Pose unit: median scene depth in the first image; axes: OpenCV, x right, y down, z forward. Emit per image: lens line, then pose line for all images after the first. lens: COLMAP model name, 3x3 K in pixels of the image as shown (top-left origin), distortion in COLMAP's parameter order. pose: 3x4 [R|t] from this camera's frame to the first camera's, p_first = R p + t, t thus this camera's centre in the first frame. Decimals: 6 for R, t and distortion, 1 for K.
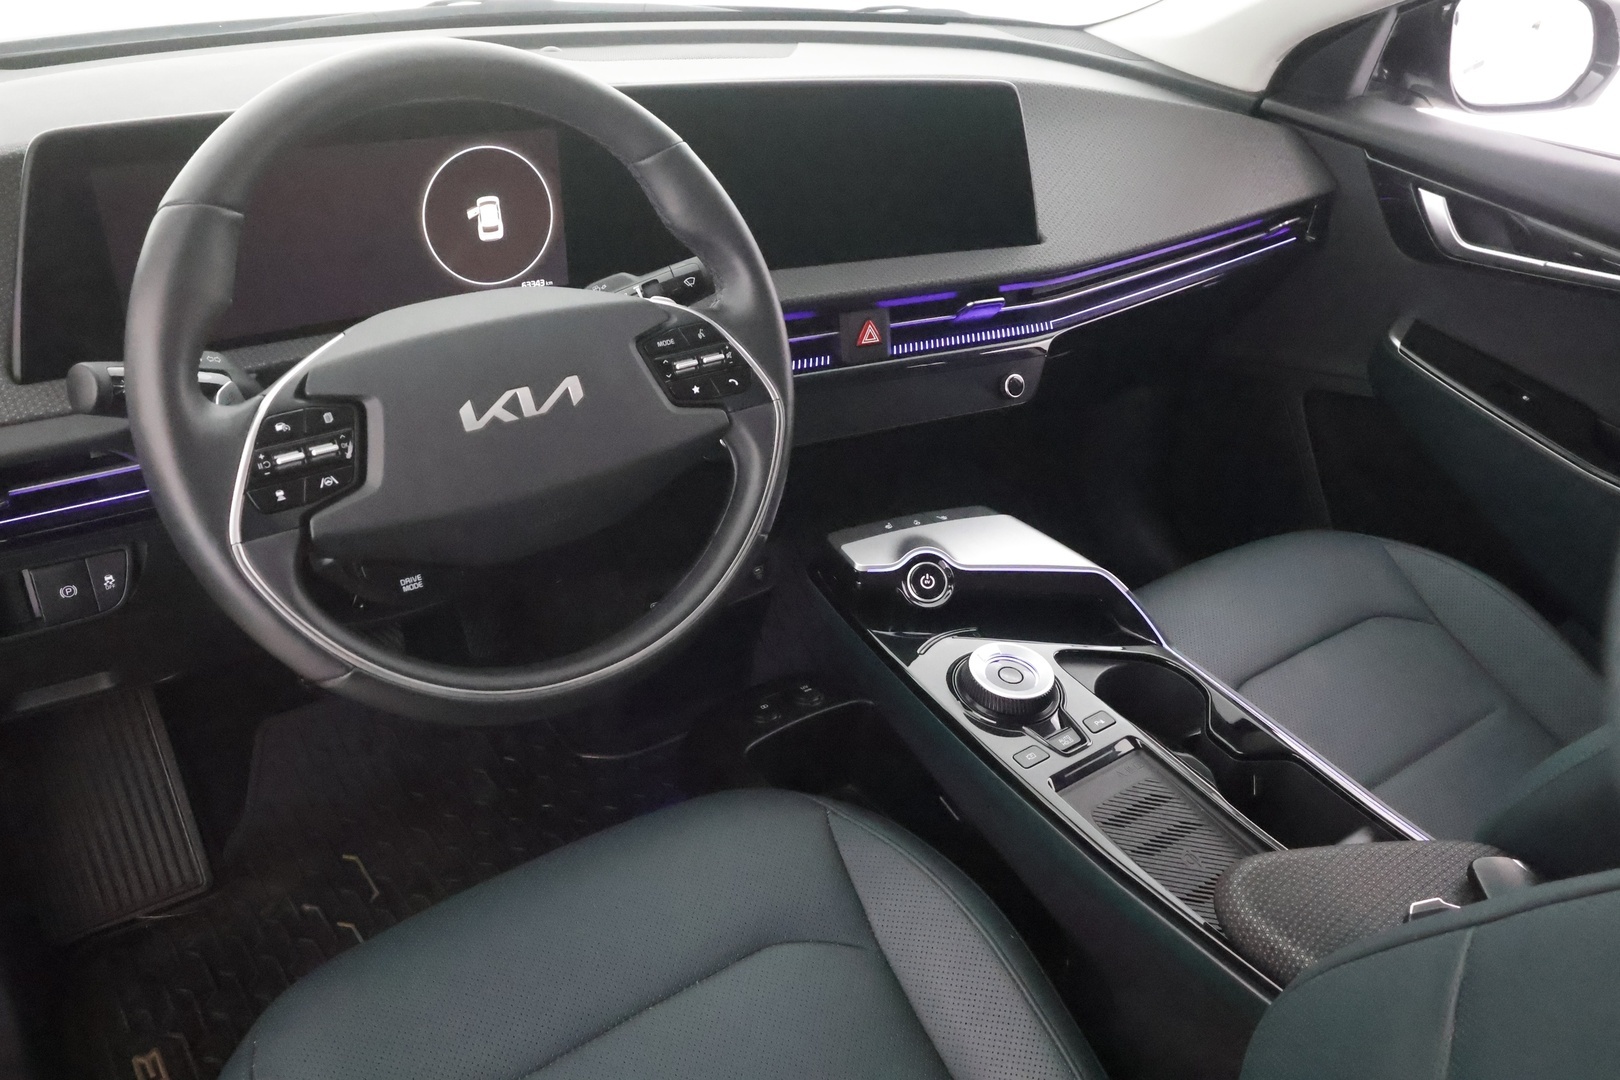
lens RADIAL K [[1261.3, 0, 816.8], [0, 1261.3, 543.9], [0, 0, 1]] dist [0.011142, 0.002448]
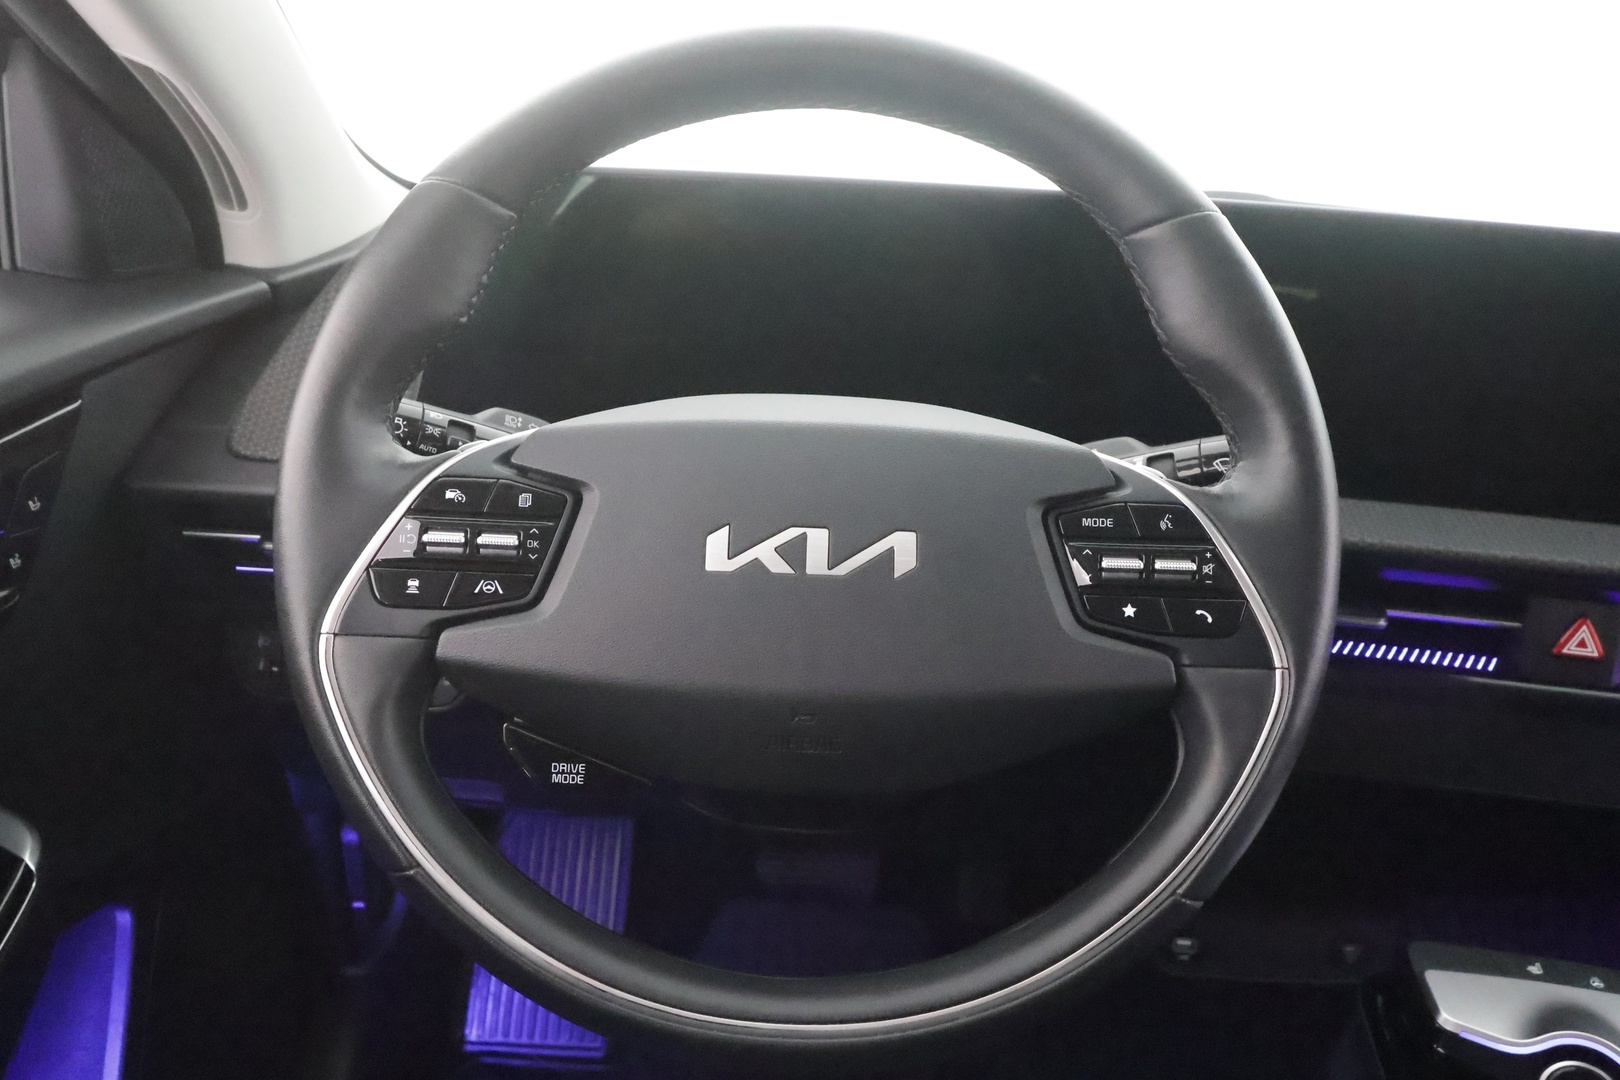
lens RADIAL K [[1207.8, 0, 804.8], [0, 1207.8, 552.1], [0, 0, 1]] dist [-0.008870, -0.014450]
pose [[0.789652, 0.192905, -0.582440, 0.101615], [-0.311360, 0.943963, -0.109490, -0.040294], [0.528681, 0.267808, 0.805466, 0.463030]]
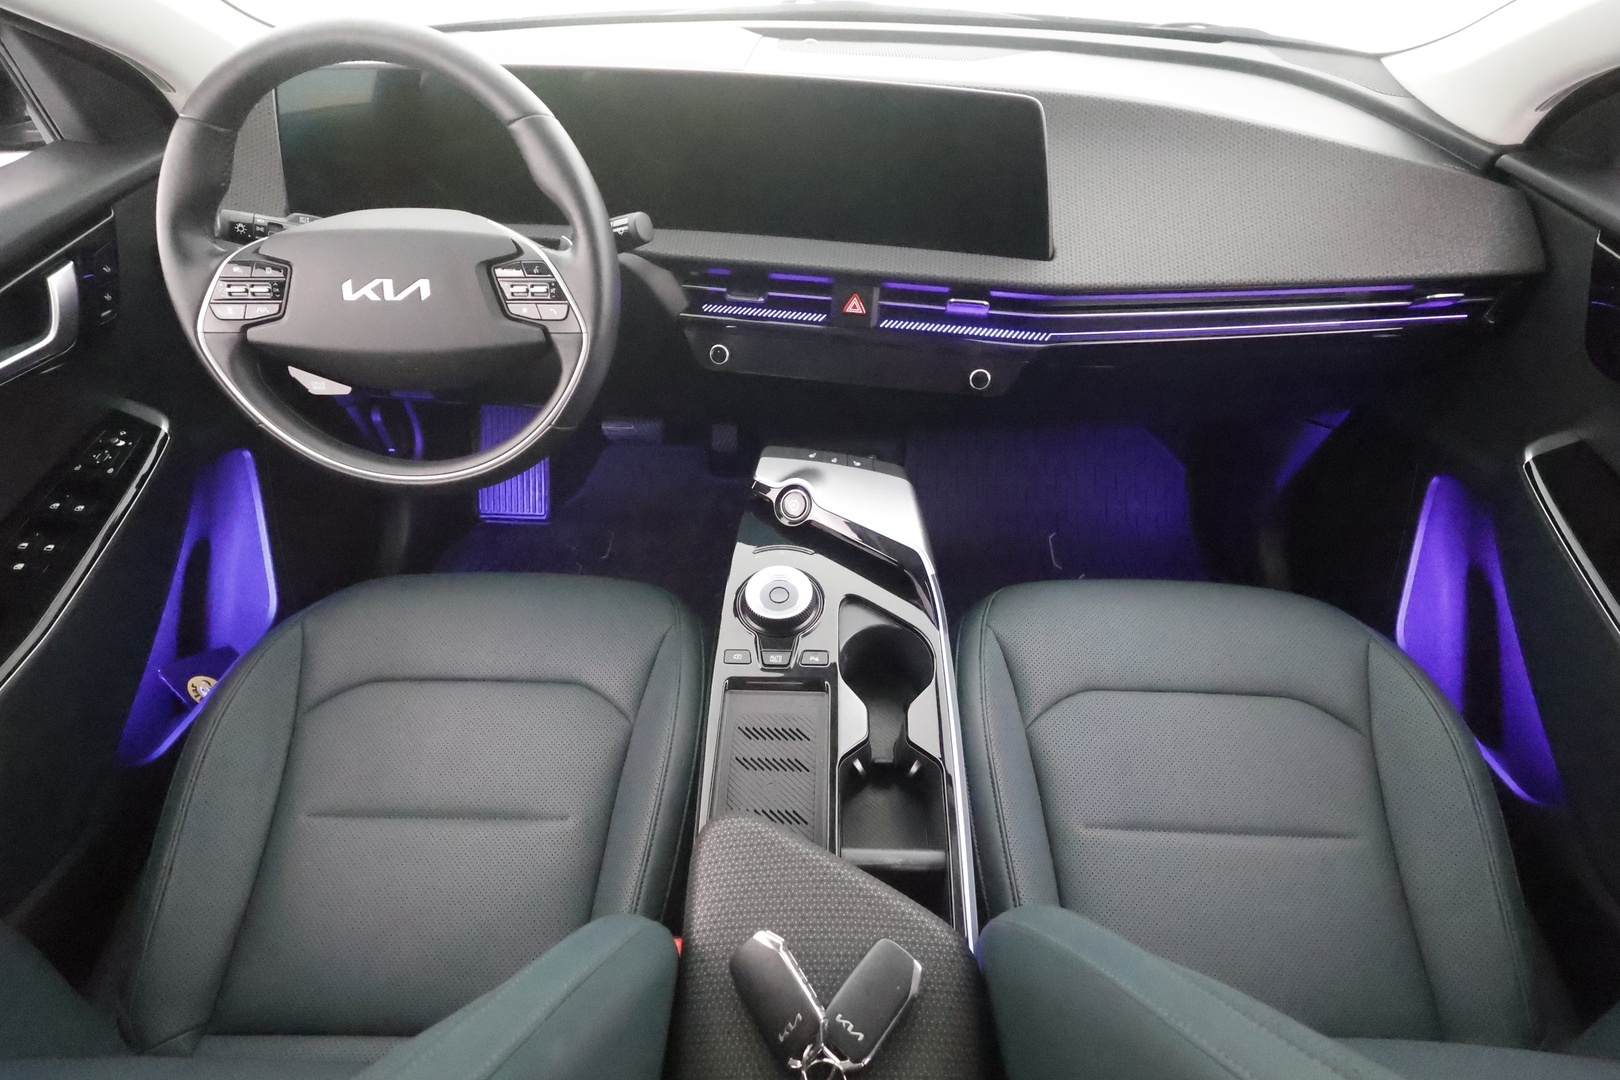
lens RADIAL K [[756.5, 0, 823.2], [0, 756.5, 543.9], [0, 0, 1]] dist [-0.000720, -0.000253]
pose [[0.779712, 0.388887, -0.490729, 0.654580], [-0.278797, 0.917389, 0.284025, -0.210342], [0.560643, -0.084644, 0.823720, 0.471394]]
